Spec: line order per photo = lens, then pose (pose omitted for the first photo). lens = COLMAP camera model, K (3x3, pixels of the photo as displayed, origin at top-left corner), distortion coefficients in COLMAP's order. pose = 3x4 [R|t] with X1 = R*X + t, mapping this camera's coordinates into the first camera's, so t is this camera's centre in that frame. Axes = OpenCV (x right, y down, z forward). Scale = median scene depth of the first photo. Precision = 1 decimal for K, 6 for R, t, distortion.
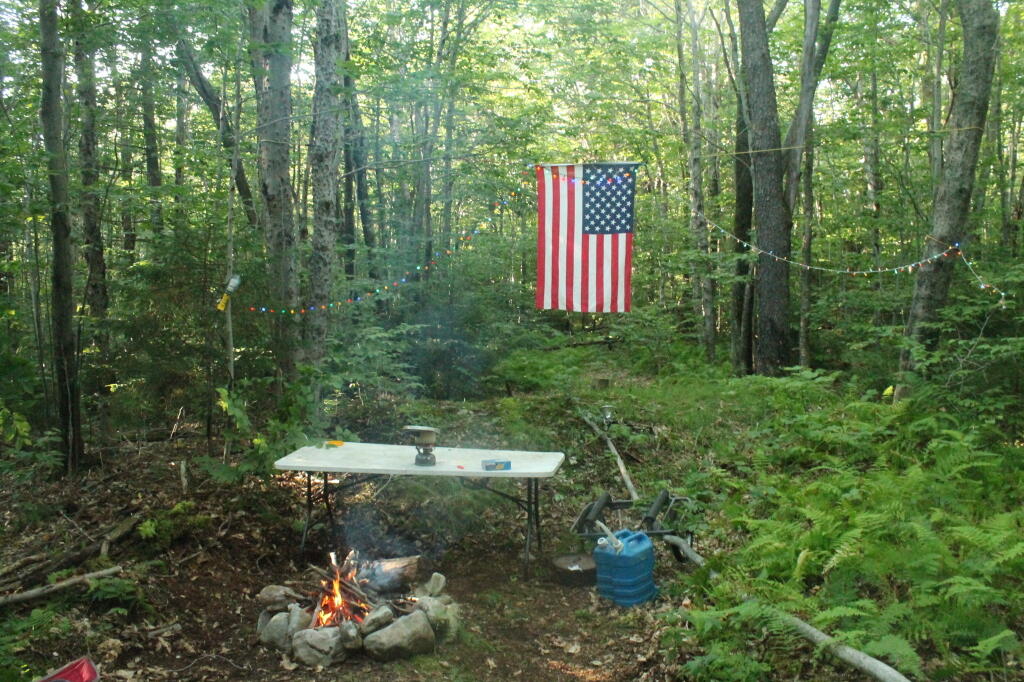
lens RADIAL K [[857.1, 0, 527.7], [0, 857.1, 340.3], [0, 0, 1]] dist [-0.158807, 0.135944]
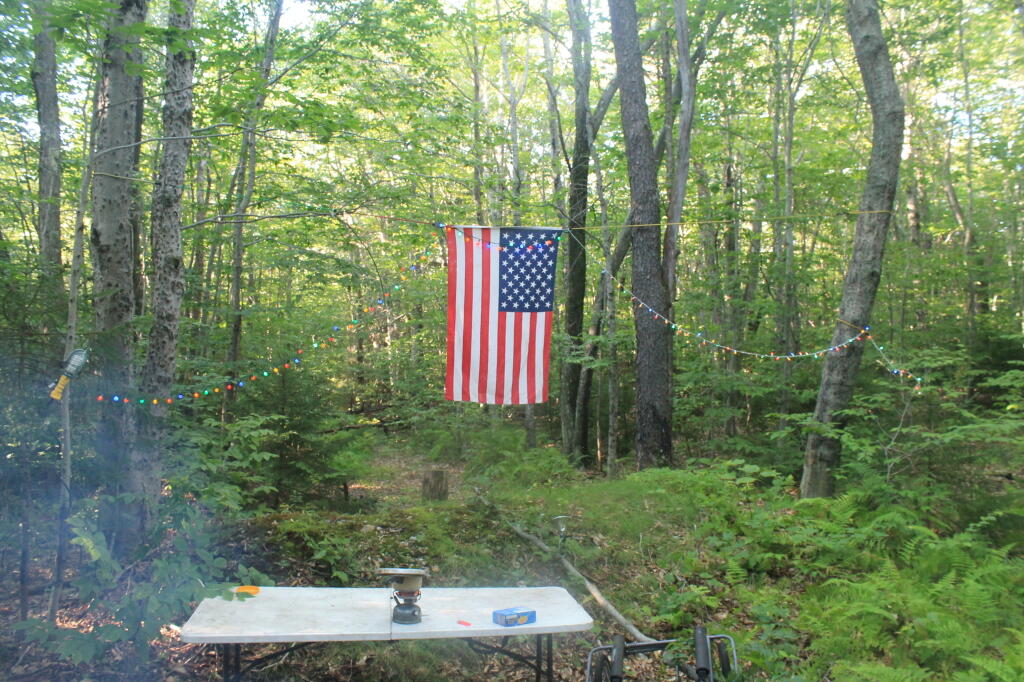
lens RADIAL K [[857.1, 0, 527.7], [0, 857.1, 340.3], [0, 0, 1]] dist [-0.158807, 0.135944]
pose [[0.956816, 0.019432, 0.290045, -0.196531], [0.007680, 0.995725, -0.092047, -0.019204], [-0.290594, 0.090299, 0.952576, 0.234977]]
